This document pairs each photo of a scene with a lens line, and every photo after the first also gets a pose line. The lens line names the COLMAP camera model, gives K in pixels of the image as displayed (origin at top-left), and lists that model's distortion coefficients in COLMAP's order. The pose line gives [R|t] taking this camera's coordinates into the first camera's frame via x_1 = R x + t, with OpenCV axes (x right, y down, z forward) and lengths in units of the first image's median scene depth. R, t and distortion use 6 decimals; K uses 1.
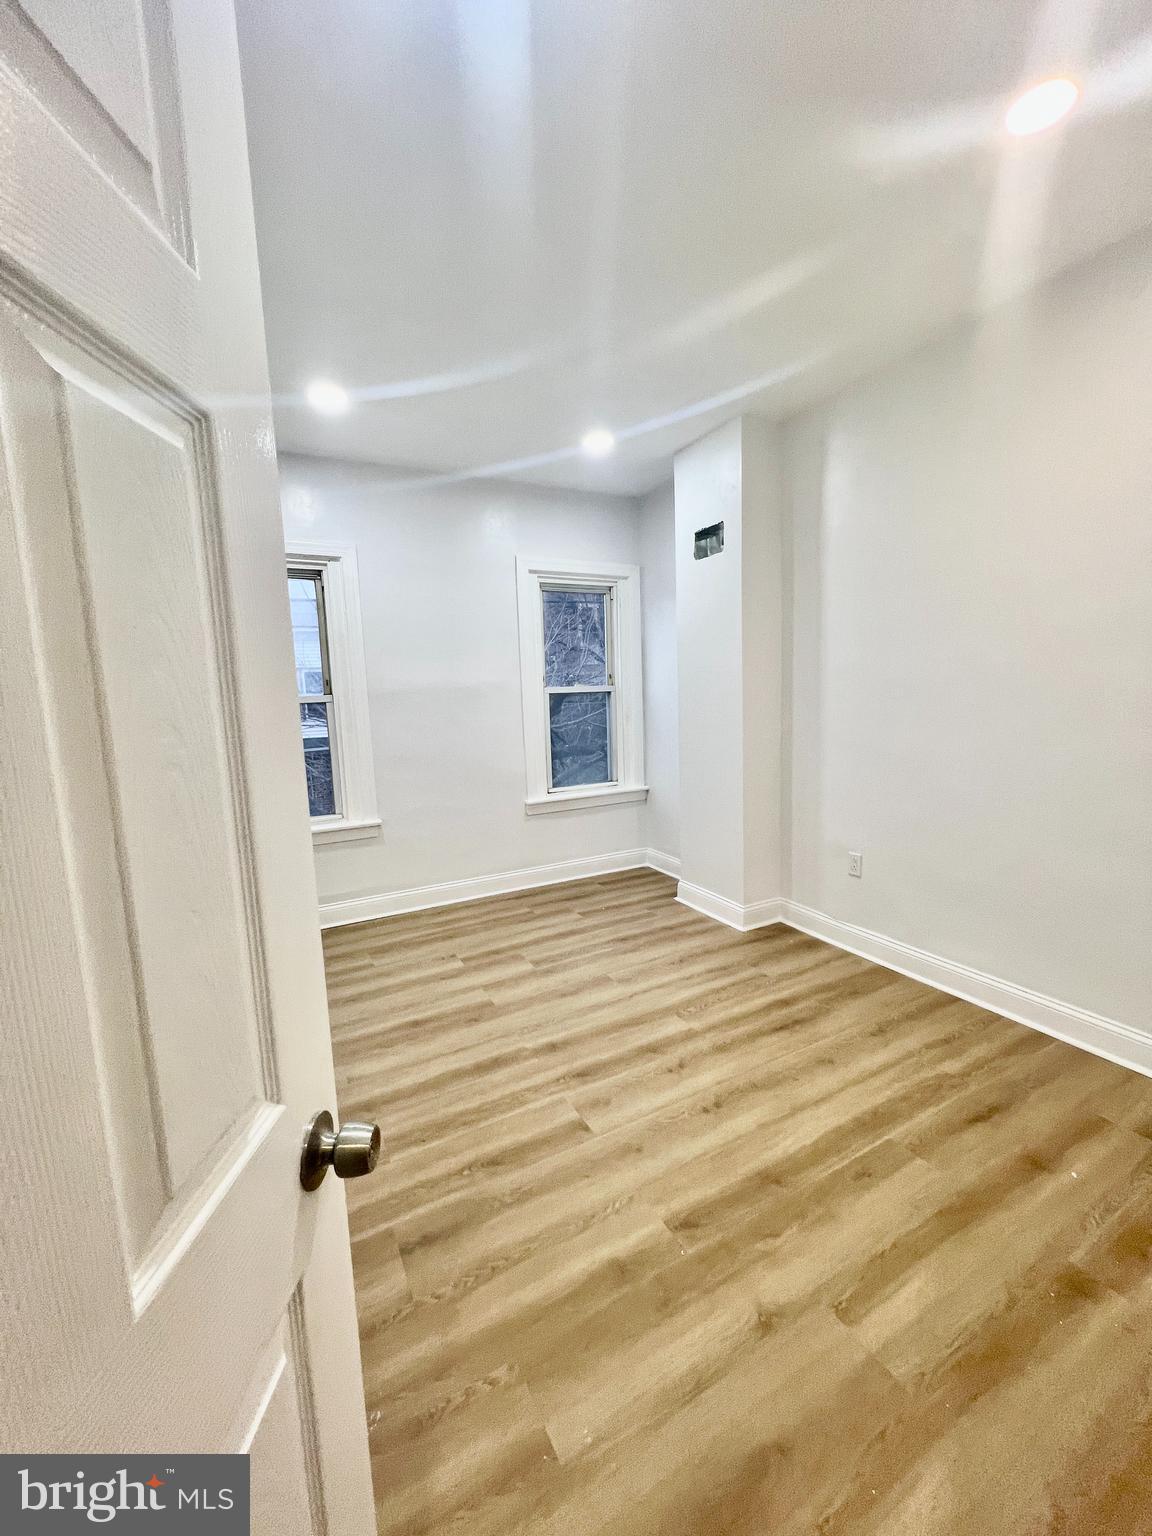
lens RADIAL K [[609.9, 0, 576.2], [0, 609.9, 768.4], [0, 0, 1]] dist [-0.001058, 0.000627]
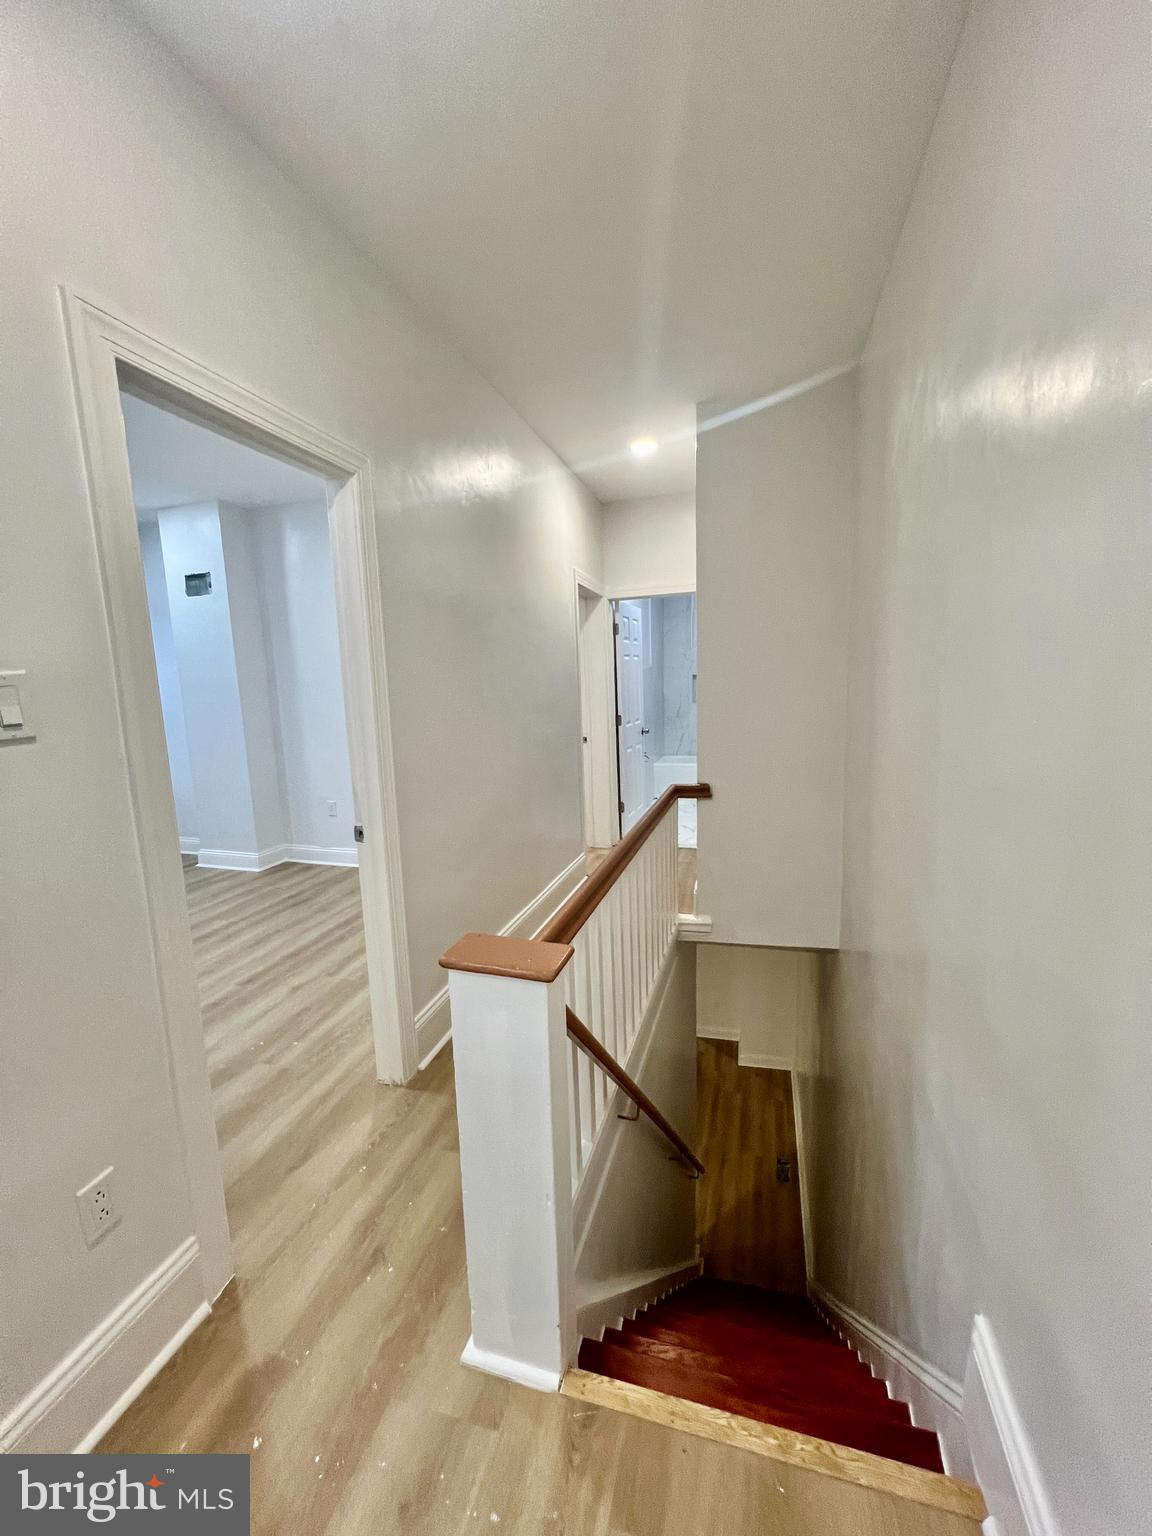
lens RADIAL K [[609.9, 0, 575.4], [0, 609.9, 763.9], [0, 0, 1]] dist [-0.001058, 0.000627]
pose [[0.705320, -0.087459, 0.703473, -0.201985], [0.099345, 0.994762, 0.024067, 0.075929], [-0.701893, 0.052912, 0.710314, -0.585135]]
